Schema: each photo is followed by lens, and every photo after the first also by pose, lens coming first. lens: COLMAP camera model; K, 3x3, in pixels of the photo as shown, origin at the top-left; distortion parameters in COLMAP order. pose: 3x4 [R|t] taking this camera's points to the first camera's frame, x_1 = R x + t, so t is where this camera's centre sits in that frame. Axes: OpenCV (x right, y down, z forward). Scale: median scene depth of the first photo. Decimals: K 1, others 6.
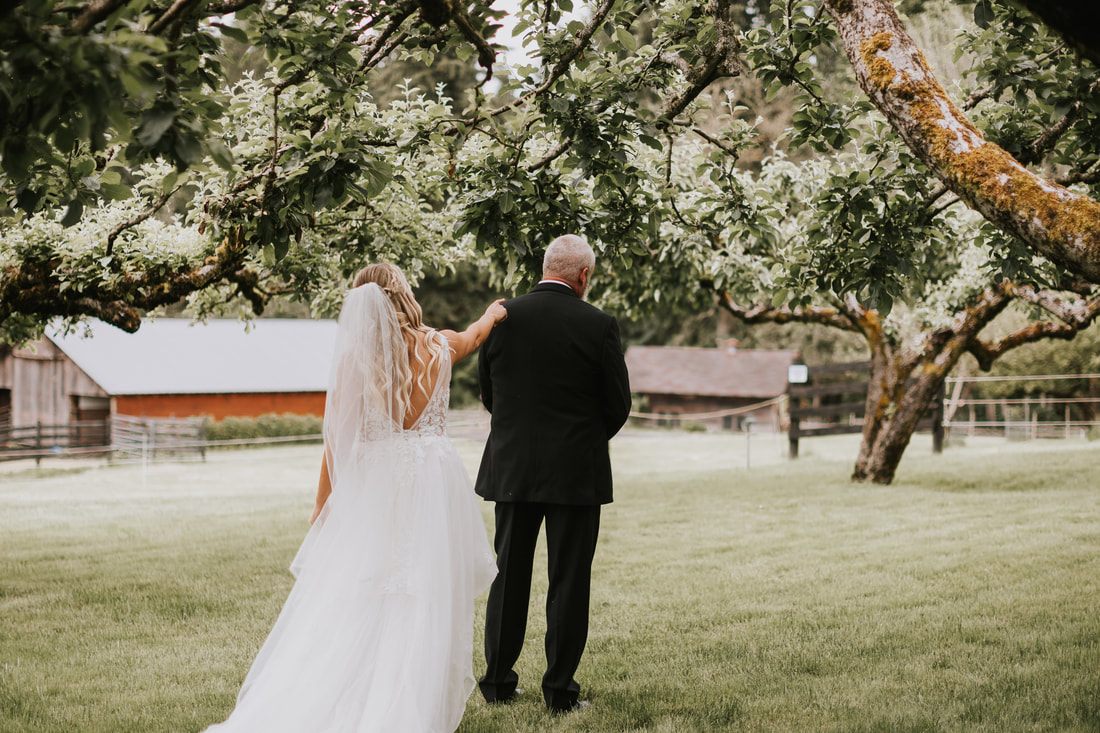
lens RADIAL K [[2163.8, 0, 550.0], [0, 2163.8, 366.5], [0, 0, 1]] dist [0.001122, 2.130709]
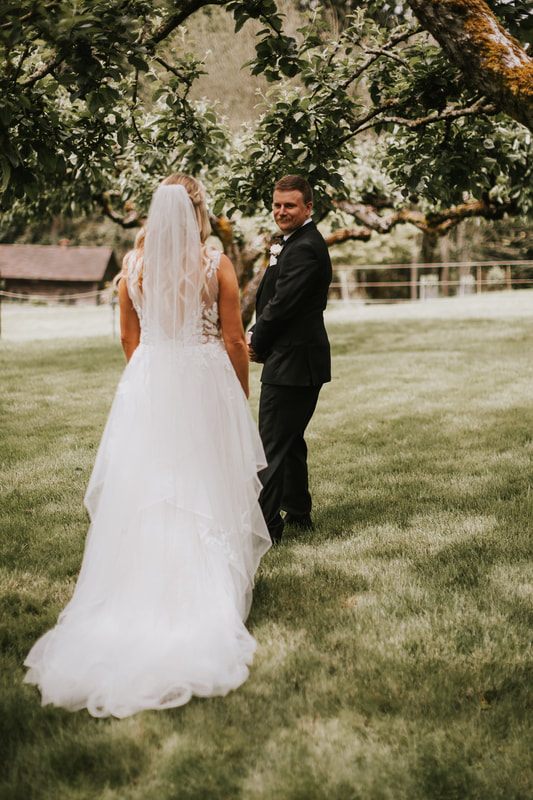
lens RADIAL K [[1378.2, 0, 266.5], [0, 1378.2, 400.0], [0, 0, 1]] dist [-0.079660, 0.184159]
pose [[0.964597, -0.026379, 0.262404, -0.073849], [-0.001155, 0.994553, 0.104226, -0.005431], [-0.263724, -0.100839, 0.959313, 0.274246]]
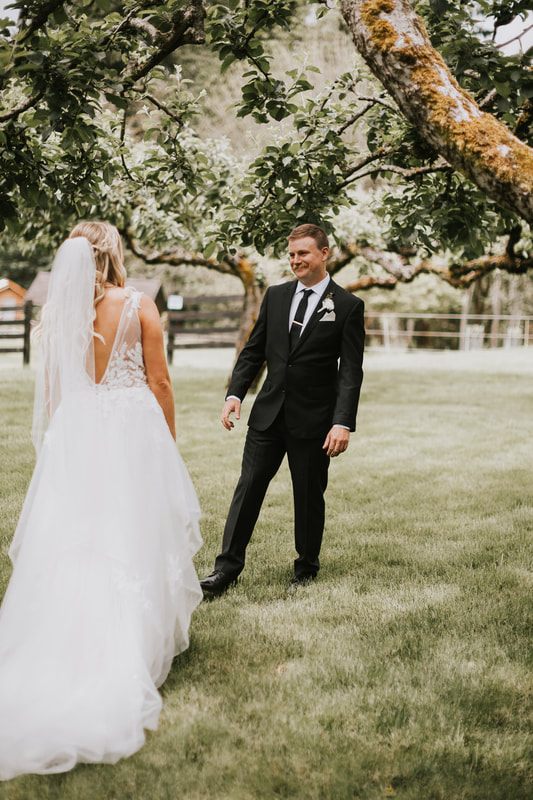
lens RADIAL K [[1383.3, 0, 266.5], [0, 1383.3, 400.0], [0, 0, 1]] dist [-0.103140, 0.163227]
pose [[0.976398, 0.031475, 0.213673, -0.020933], [-0.049173, 0.995738, 0.078026, -0.011243], [-0.210307, -0.086692, 0.973784, 0.281555]]
